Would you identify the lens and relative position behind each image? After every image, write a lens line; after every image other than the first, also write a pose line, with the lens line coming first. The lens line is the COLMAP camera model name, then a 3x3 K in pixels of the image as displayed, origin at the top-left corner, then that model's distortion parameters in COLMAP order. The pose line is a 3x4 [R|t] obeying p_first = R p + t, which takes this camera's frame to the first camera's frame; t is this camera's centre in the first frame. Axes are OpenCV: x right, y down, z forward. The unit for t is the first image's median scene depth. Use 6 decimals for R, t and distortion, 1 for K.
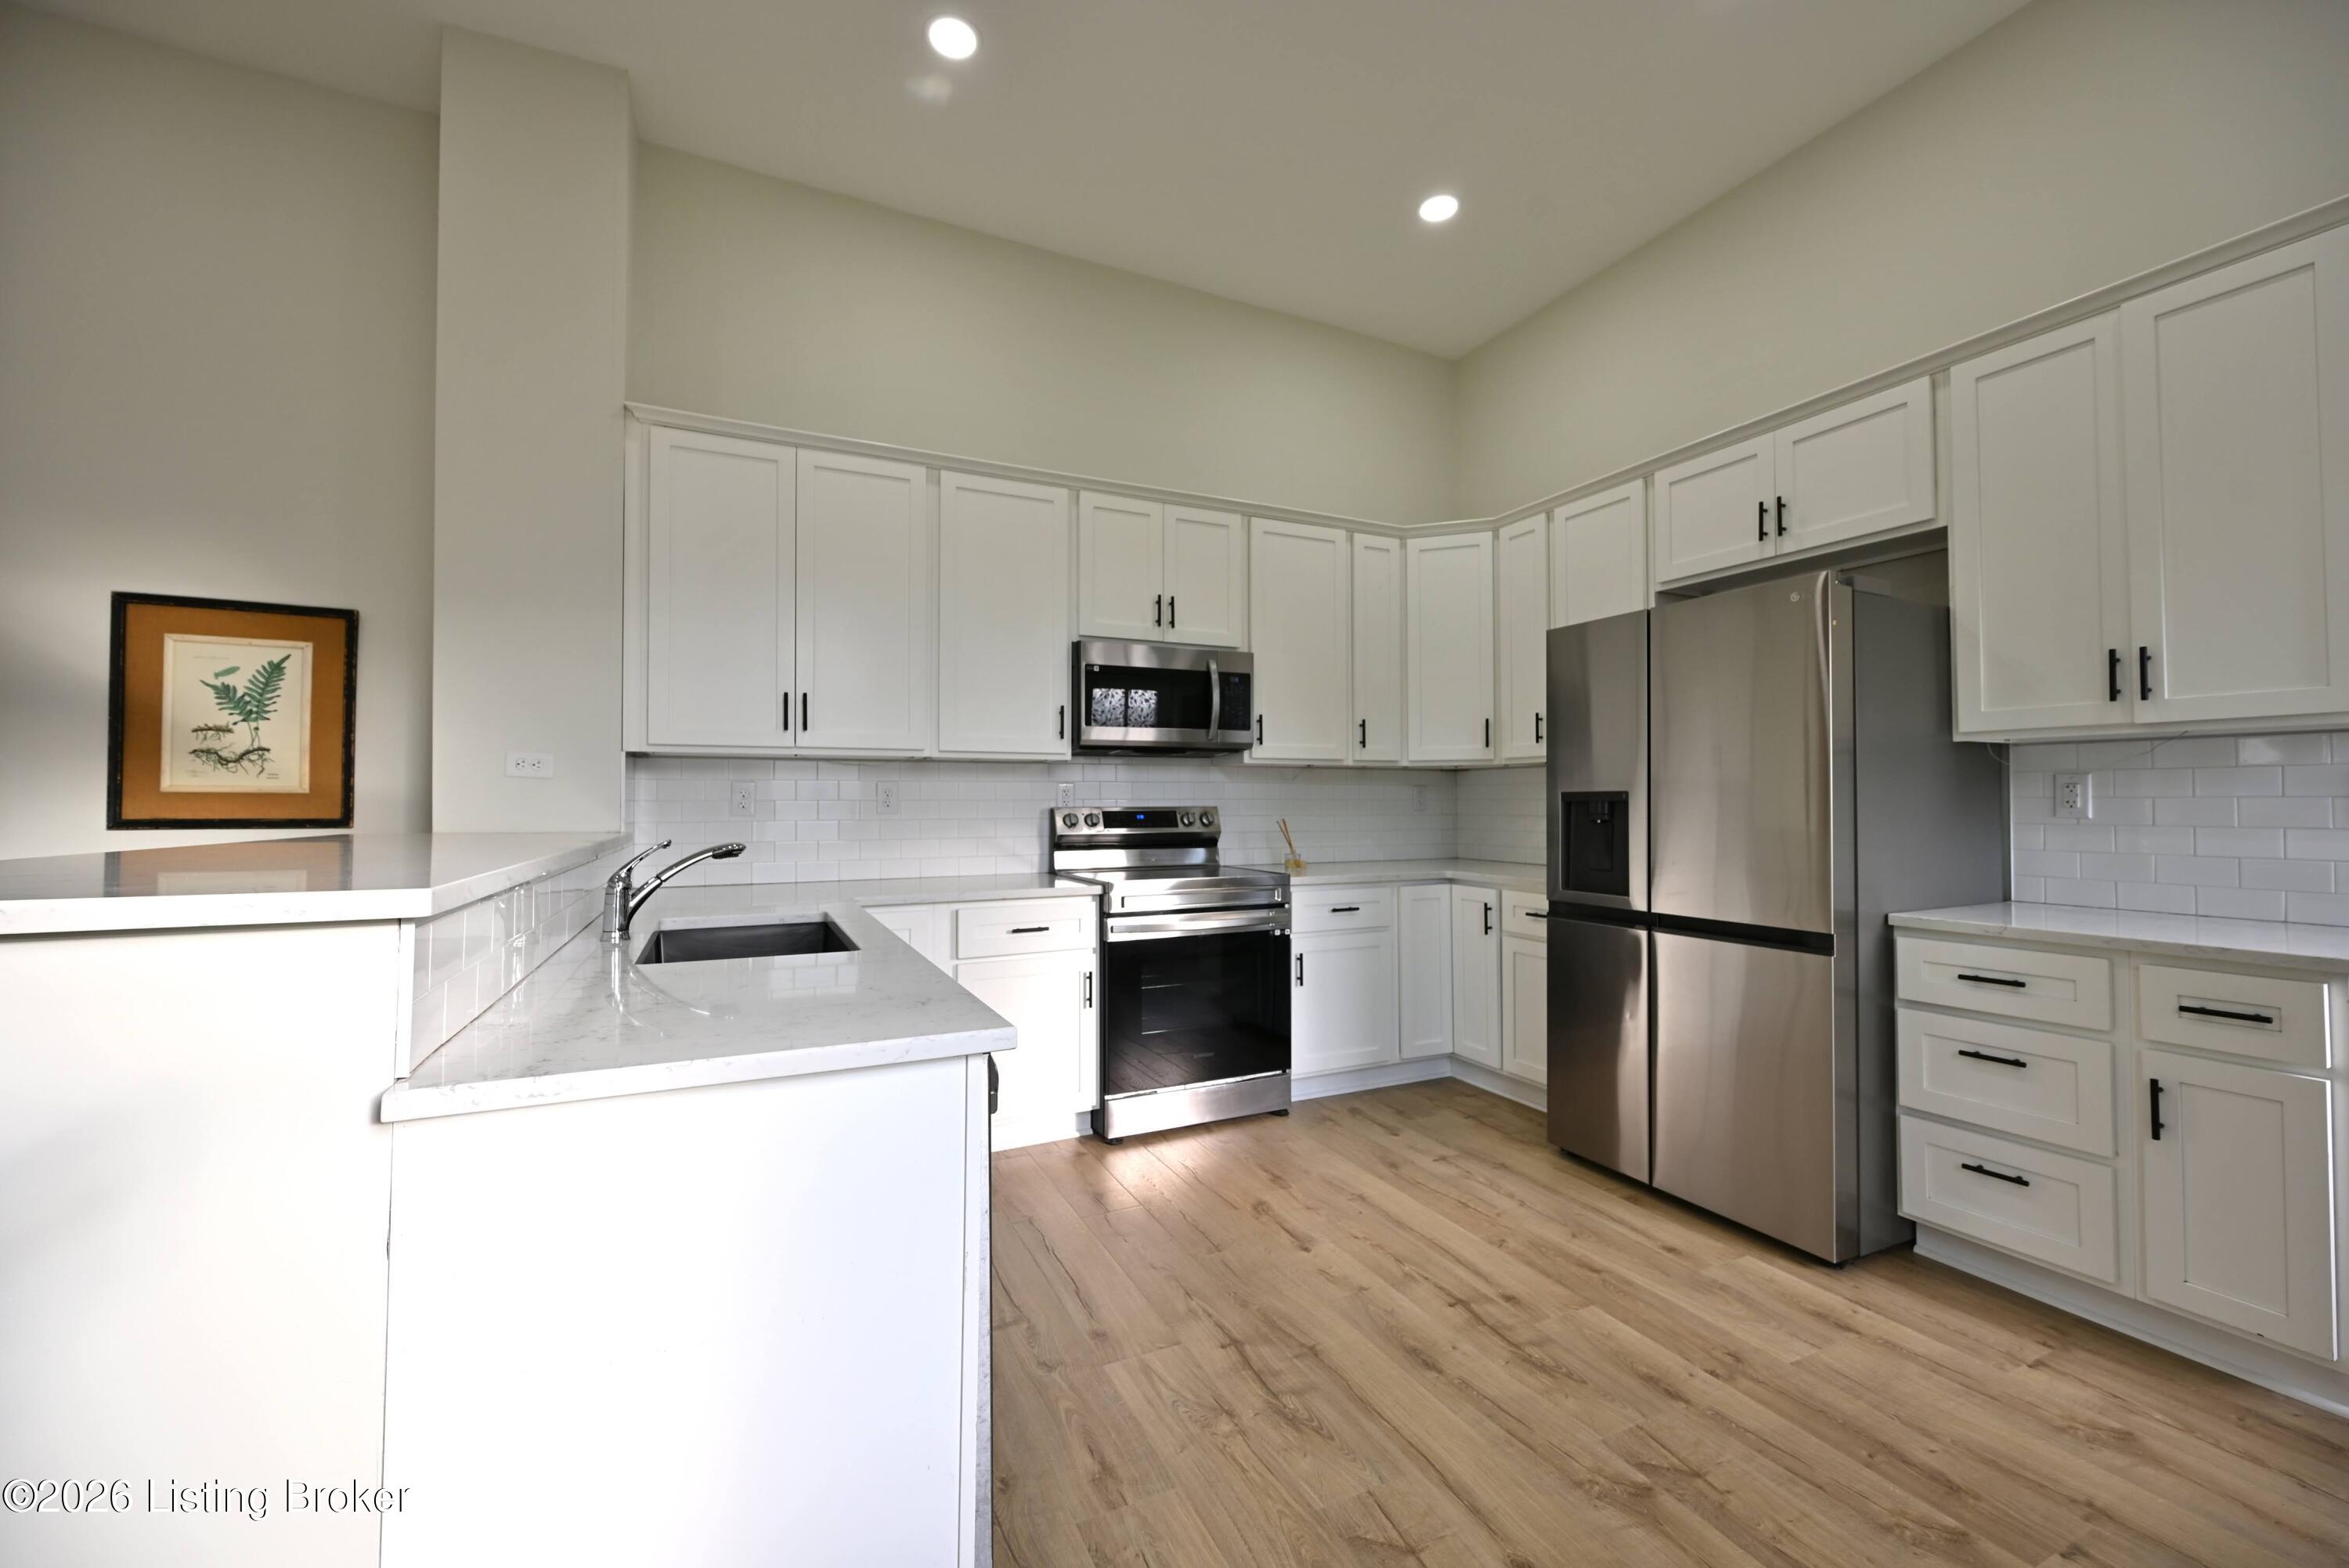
lens RADIAL K [[919.2, 0, 1176.6], [0, 919.2, 784.9], [0, 0, 1]] dist [-0.001725, -0.000096]
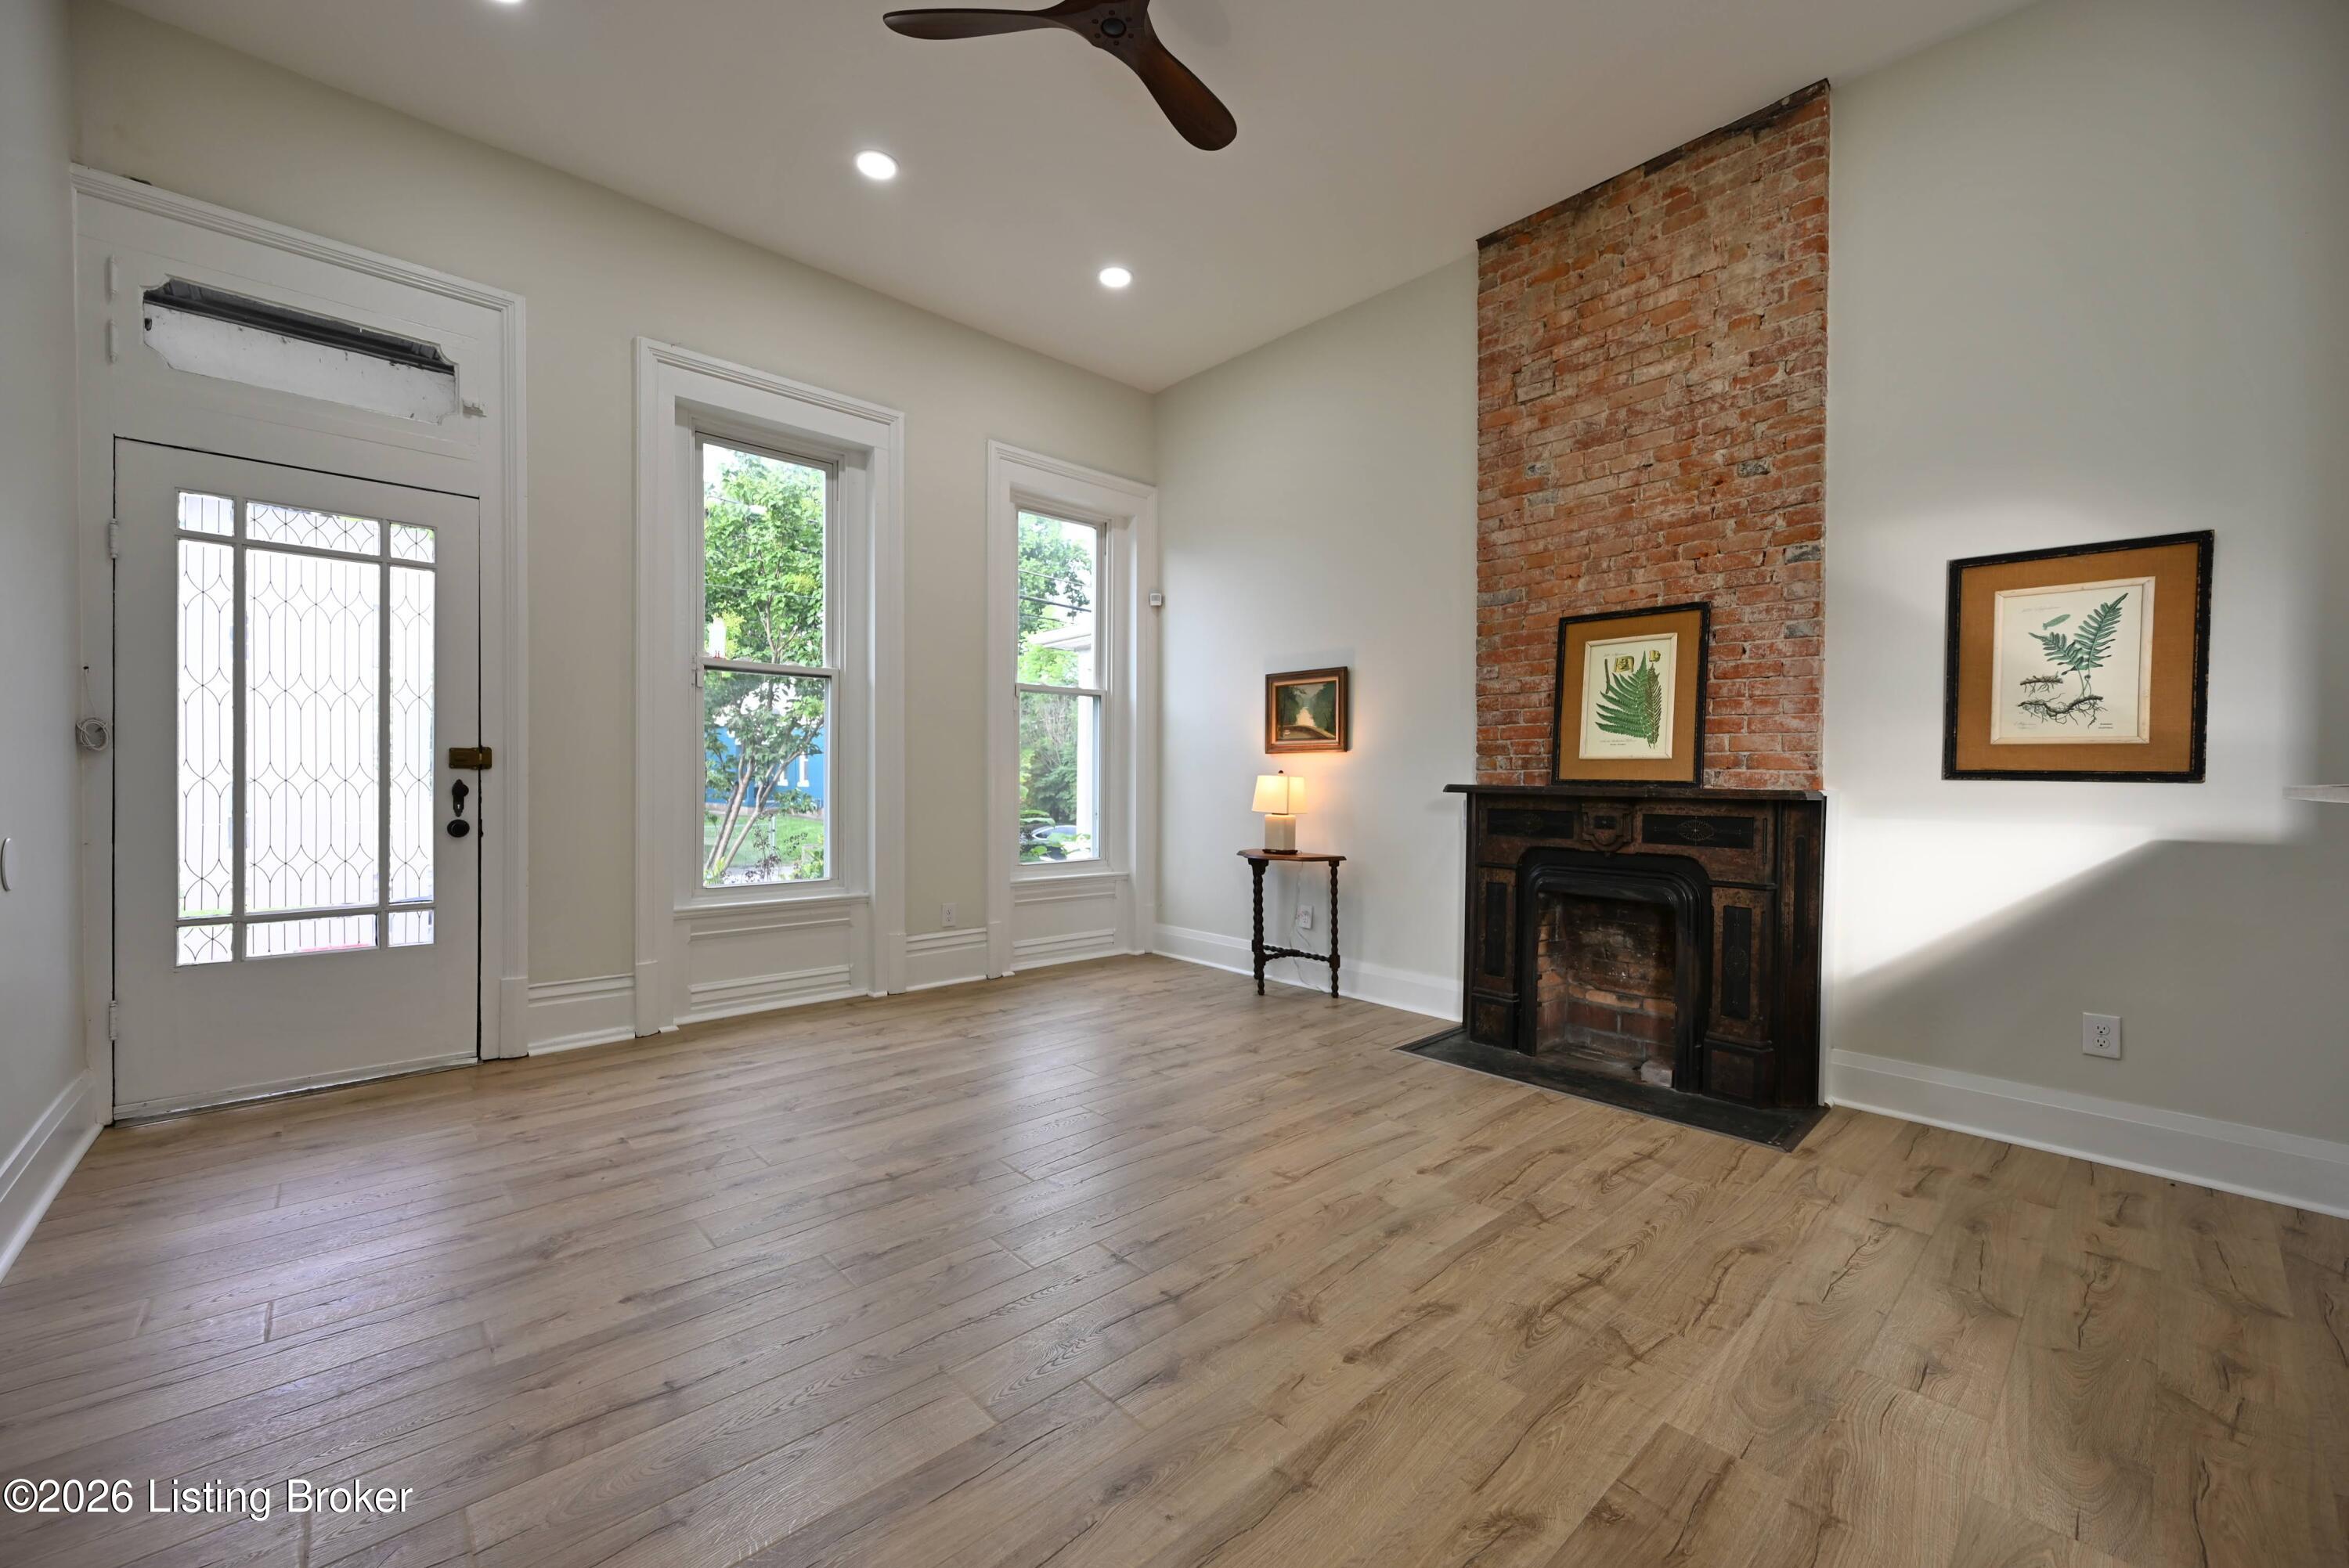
lens RADIAL K [[922.1, 0, 1170.0], [0, 922.1, 785.1], [0, 0, 1]] dist [0.000246, 0.000109]
pose [[0.295584, 0.014682, -0.955204, -0.364228], [0.005106, 0.999843, 0.016948, 0.030051], [0.955303, -0.009886, 0.295463, -0.194720]]
